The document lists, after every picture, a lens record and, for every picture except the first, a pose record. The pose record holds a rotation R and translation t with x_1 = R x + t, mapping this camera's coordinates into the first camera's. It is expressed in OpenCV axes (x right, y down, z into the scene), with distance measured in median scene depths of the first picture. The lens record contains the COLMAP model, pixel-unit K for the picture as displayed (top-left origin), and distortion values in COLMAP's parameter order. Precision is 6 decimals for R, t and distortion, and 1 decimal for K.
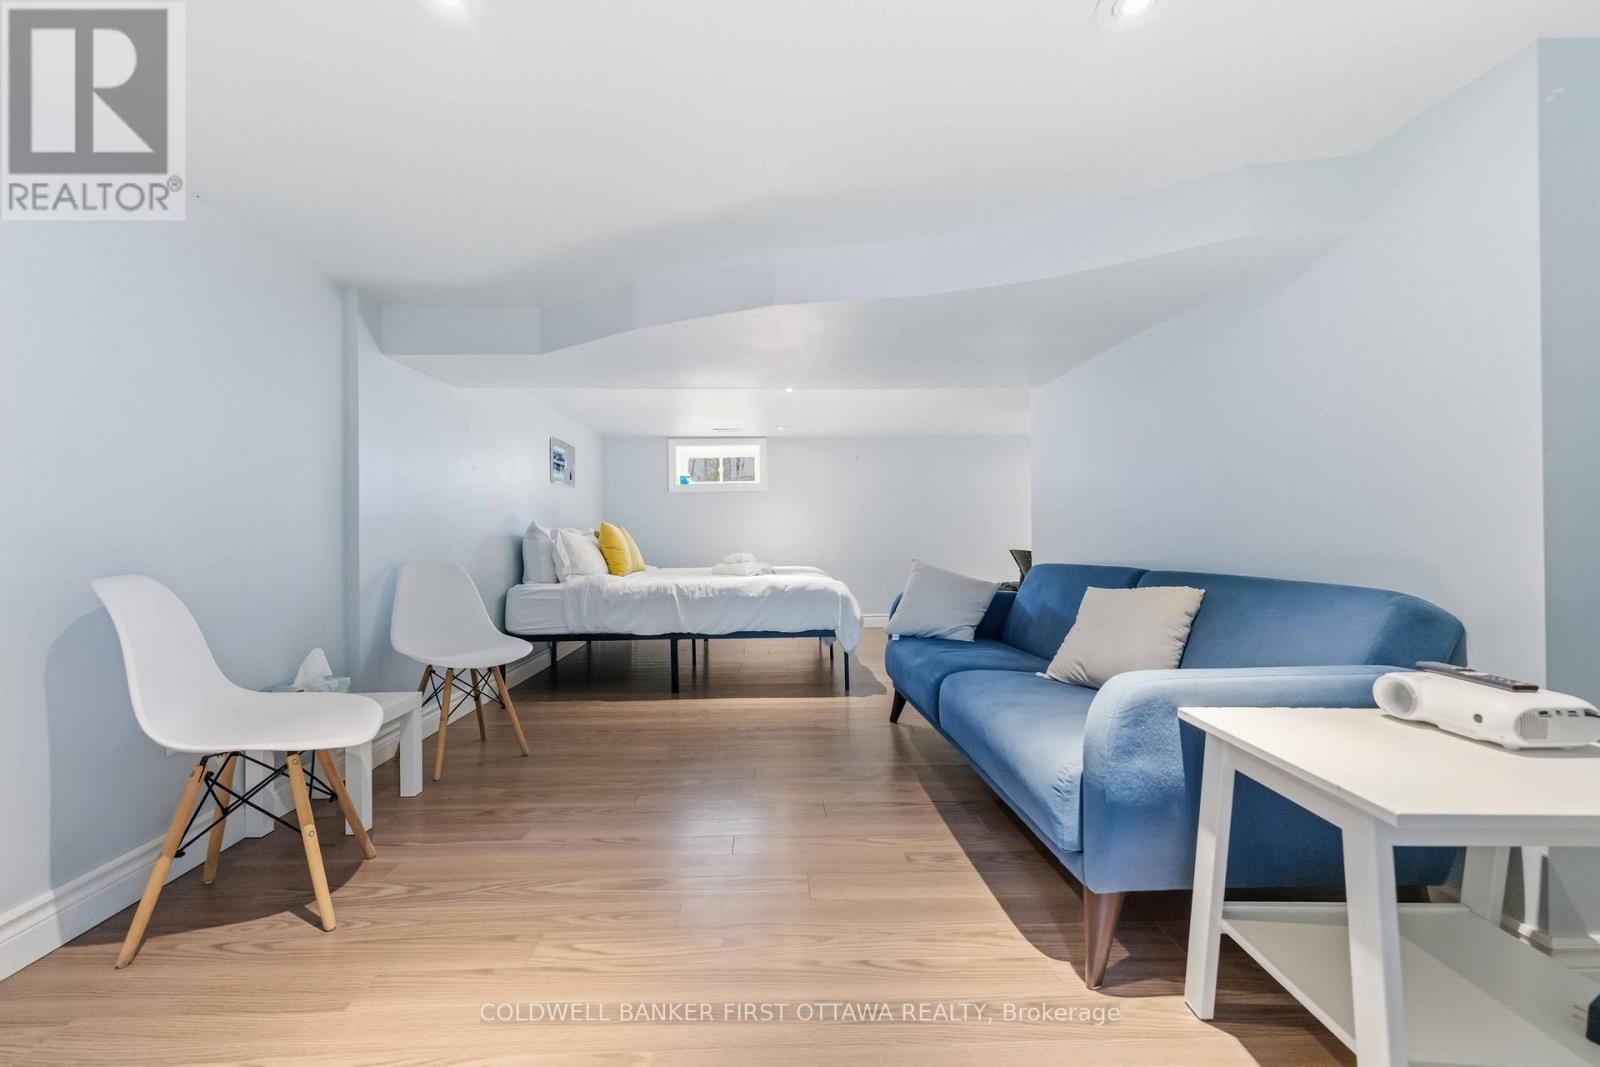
lens RADIAL K [[650.5, 0, 784.7], [0, 650.5, 527.8], [0, 0, 1]] dist [-0.000662, 0.000021]
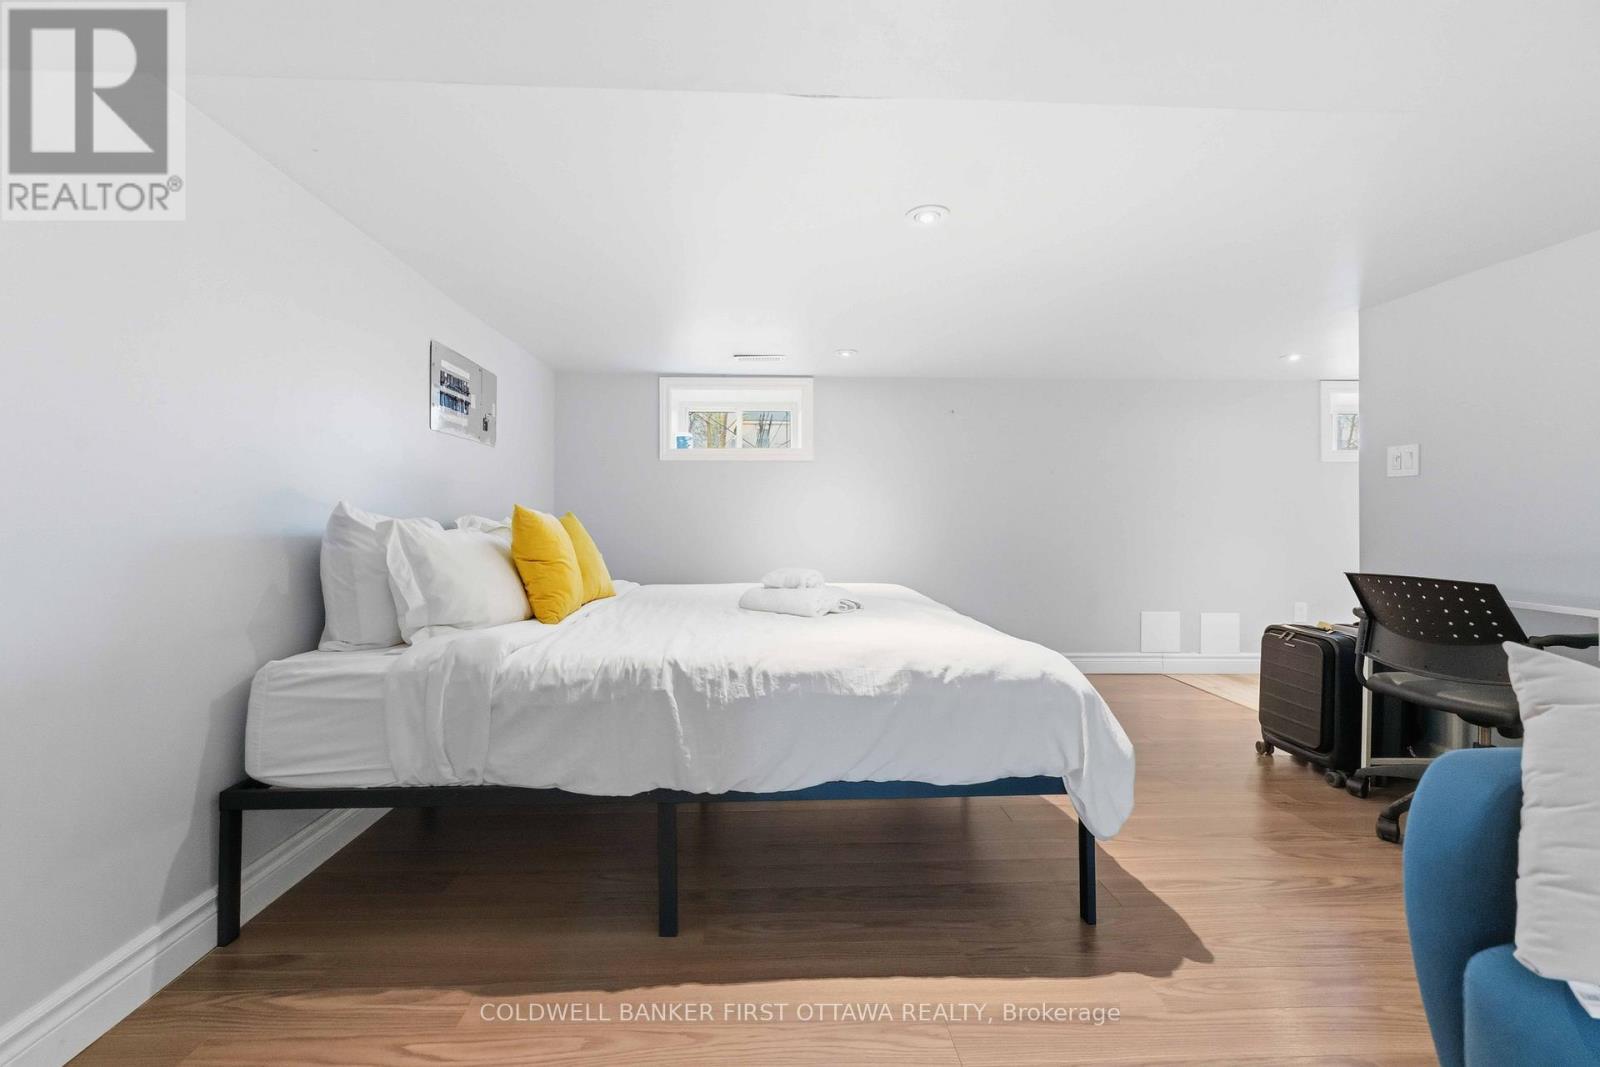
lens RADIAL K [[652.5, 0, 787.7], [0, 652.5, 526.7], [0, 0, 1]] dist [-0.001914, -0.000279]
pose [[0.999812, 0.010579, 0.016226, -0.096523], [-0.010918, 0.999720, 0.020987, -0.005890], [-0.015999, -0.021160, 0.999648, 0.558014]]
